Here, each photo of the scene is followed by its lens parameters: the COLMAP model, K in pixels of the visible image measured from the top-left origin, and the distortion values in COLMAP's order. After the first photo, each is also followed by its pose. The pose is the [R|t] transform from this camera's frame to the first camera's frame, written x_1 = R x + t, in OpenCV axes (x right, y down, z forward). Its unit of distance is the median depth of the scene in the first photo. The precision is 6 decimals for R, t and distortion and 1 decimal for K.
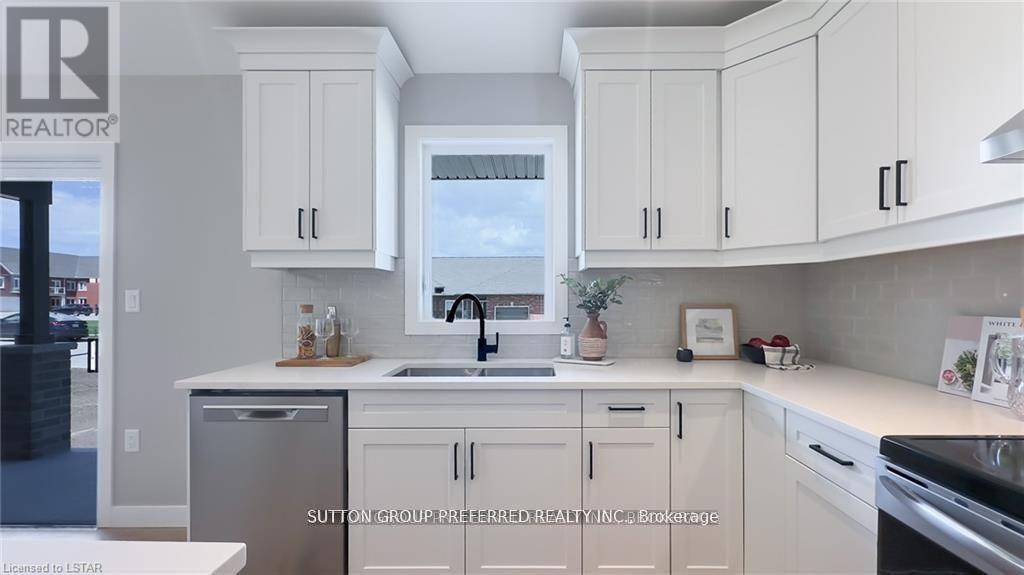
lens RADIAL K [[435.0, 0, 537.1], [0, 435.0, 299.4], [0, 0, 1]] dist [-0.000639, 0.000639]
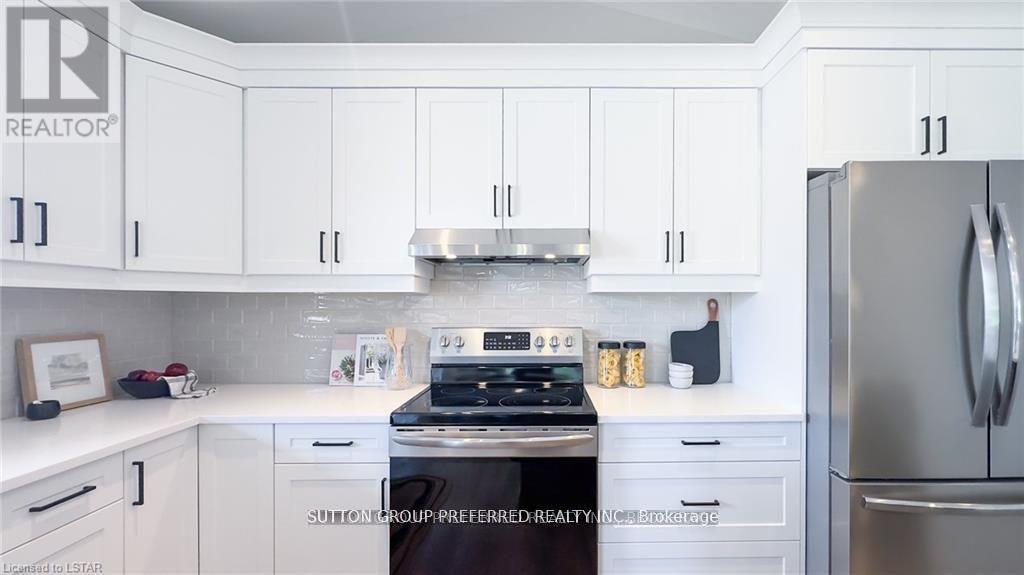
lens RADIAL K [[435.0, 0, 543.6], [0, 435.0, 300.9], [0, 0, 1]] dist [-0.000639, 0.000639]
pose [[-0.010162, 0.013064, 0.999863, -0.415522], [-0.000376, 0.999915, -0.013068, -0.043822], [-0.999948, -0.000508, -0.010156, 0.206644]]
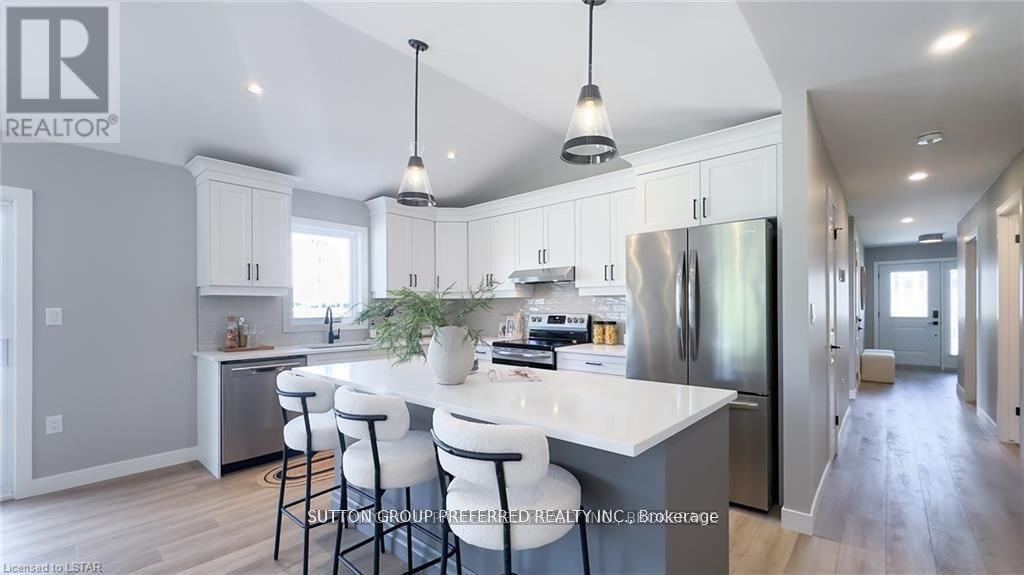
lens RADIAL K [[435.0, 0, 519.2], [0, 435.0, 289.0], [0, 0, 1]] dist [-0.000639, 0.000639]
pose [[0.661010, 0.030261, 0.749766, -1.164516], [0.002365, 0.999098, -0.042409, -0.022872], [-0.750373, 0.029806, 0.660342, -1.055579]]
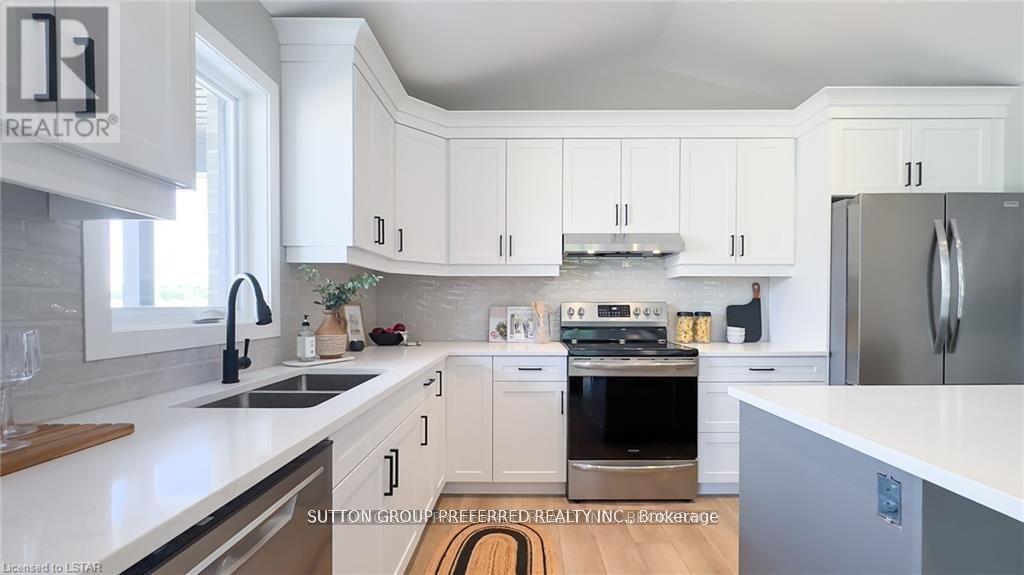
lens RADIAL K [[435.0, 0, 520.3], [0, 435.0, 305.4], [0, 0, 1]] dist [-0.000639, 0.000639]
pose [[0.002186, 0.002684, 0.999994, -0.884868], [-0.002552, 0.999993, -0.002679, 0.025496], [-0.999994, -0.002546, 0.002193, 0.613058]]
